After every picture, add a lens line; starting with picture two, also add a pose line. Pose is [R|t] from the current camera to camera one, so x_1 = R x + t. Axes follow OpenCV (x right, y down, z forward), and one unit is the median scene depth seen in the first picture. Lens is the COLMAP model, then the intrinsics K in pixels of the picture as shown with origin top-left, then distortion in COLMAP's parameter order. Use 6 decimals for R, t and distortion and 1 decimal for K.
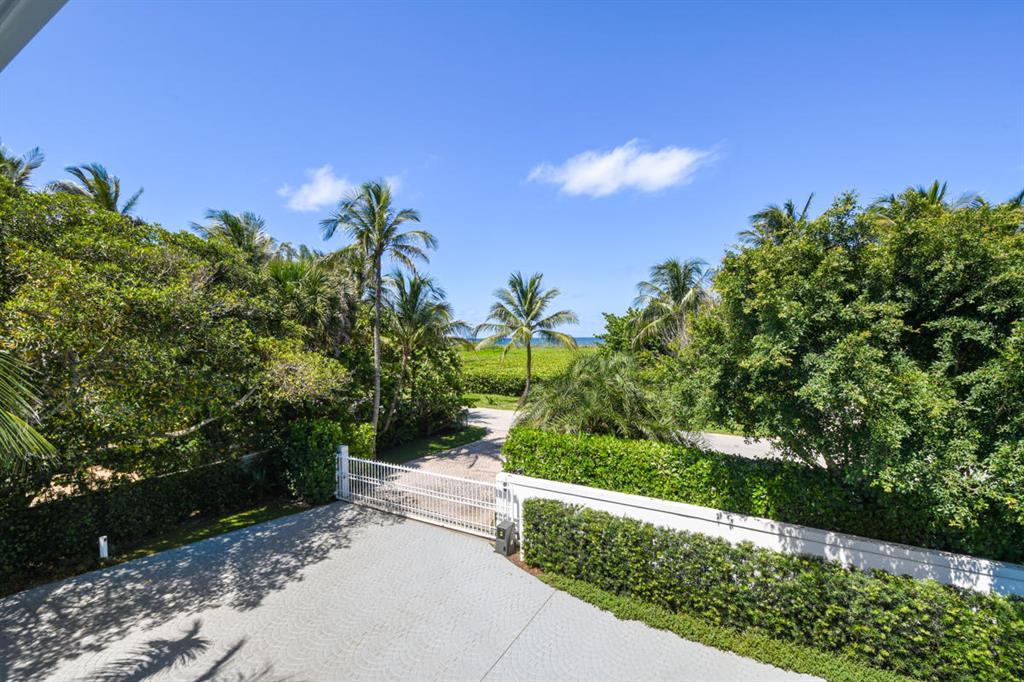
lens RADIAL K [[457.2, 0, 510.3], [0, 457.2, 335.7], [0, 0, 1]] dist [0.004141, 0.000110]
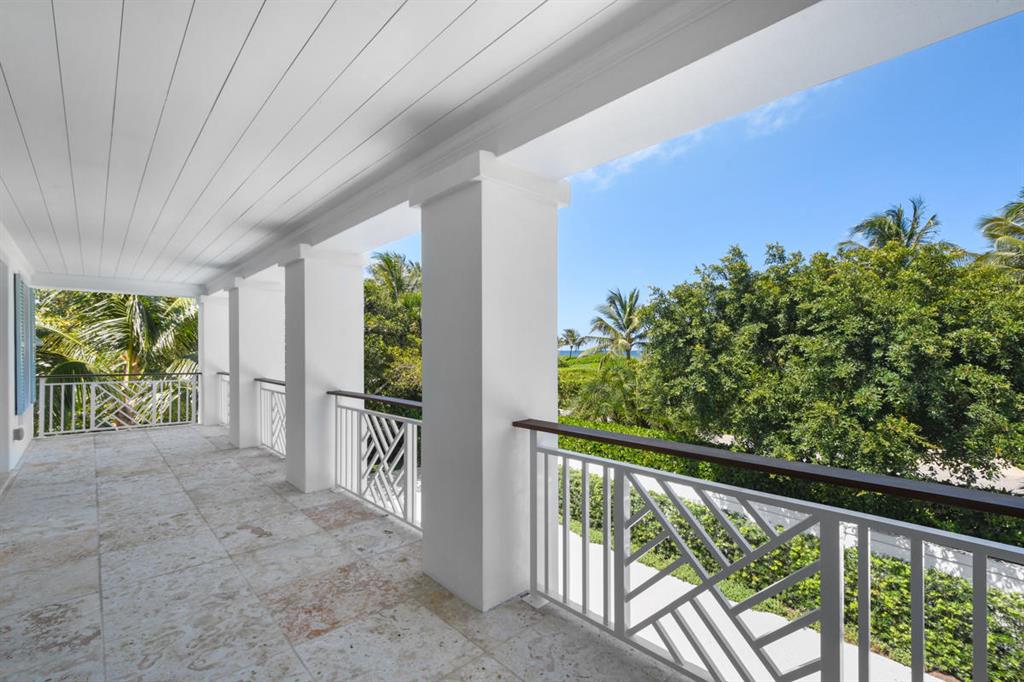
lens RADIAL K [[491.0, 0, 511.6], [0, 491.0, 343.2], [0, 0, 1]] dist [0.019180, 0.000087]
pose [[0.944080, 0.010026, -0.329565, 0.167803], [-0.011275, 0.999935, -0.001878, -0.003863], [0.329524, 0.005489, 0.944131, -0.186958]]
